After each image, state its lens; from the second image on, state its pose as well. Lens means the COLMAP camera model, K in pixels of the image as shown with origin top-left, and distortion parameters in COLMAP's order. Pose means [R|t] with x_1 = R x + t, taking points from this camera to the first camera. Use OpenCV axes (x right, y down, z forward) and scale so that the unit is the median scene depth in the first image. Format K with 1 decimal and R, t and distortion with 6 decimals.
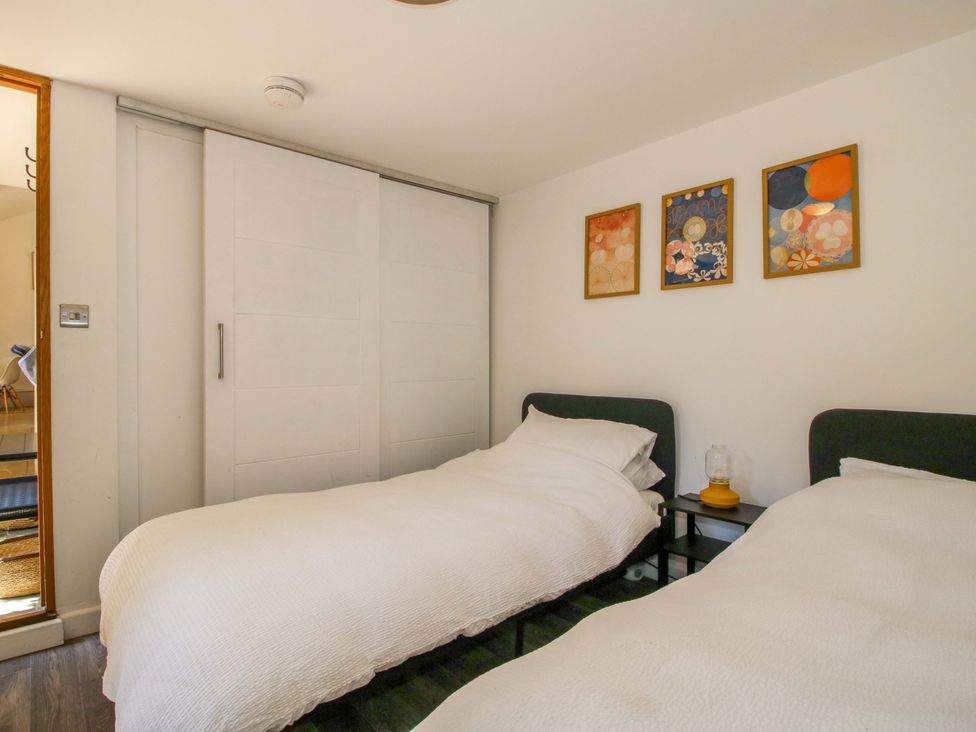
lens RADIAL K [[508.3, 0, 481.6], [0, 508.3, 358.5], [0, 0, 1]] dist [0.002670, -0.015966]
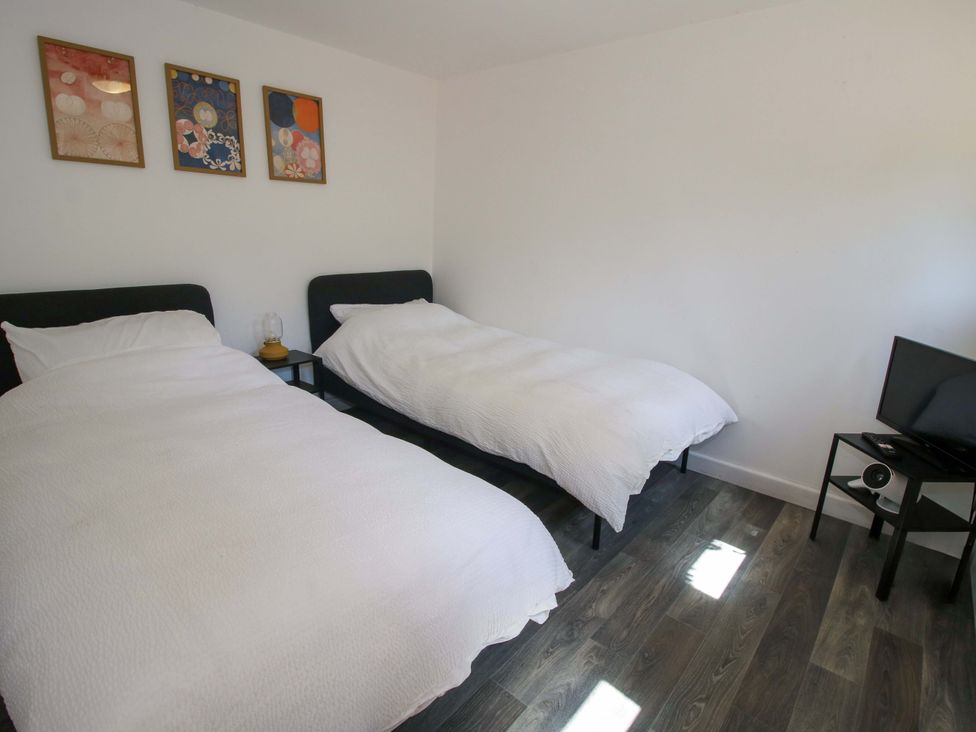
lens RADIAL K [[508.3, 0, 481.6], [0, 508.3, 358.5], [0, 0, 1]] dist [0.002670, -0.015966]
pose [[-0.140329, -0.228210, 0.963446, -0.792970], [-0.019414, 0.973522, 0.227768, -0.018316], [-0.989915, 0.013258, -0.141044, 0.614941]]
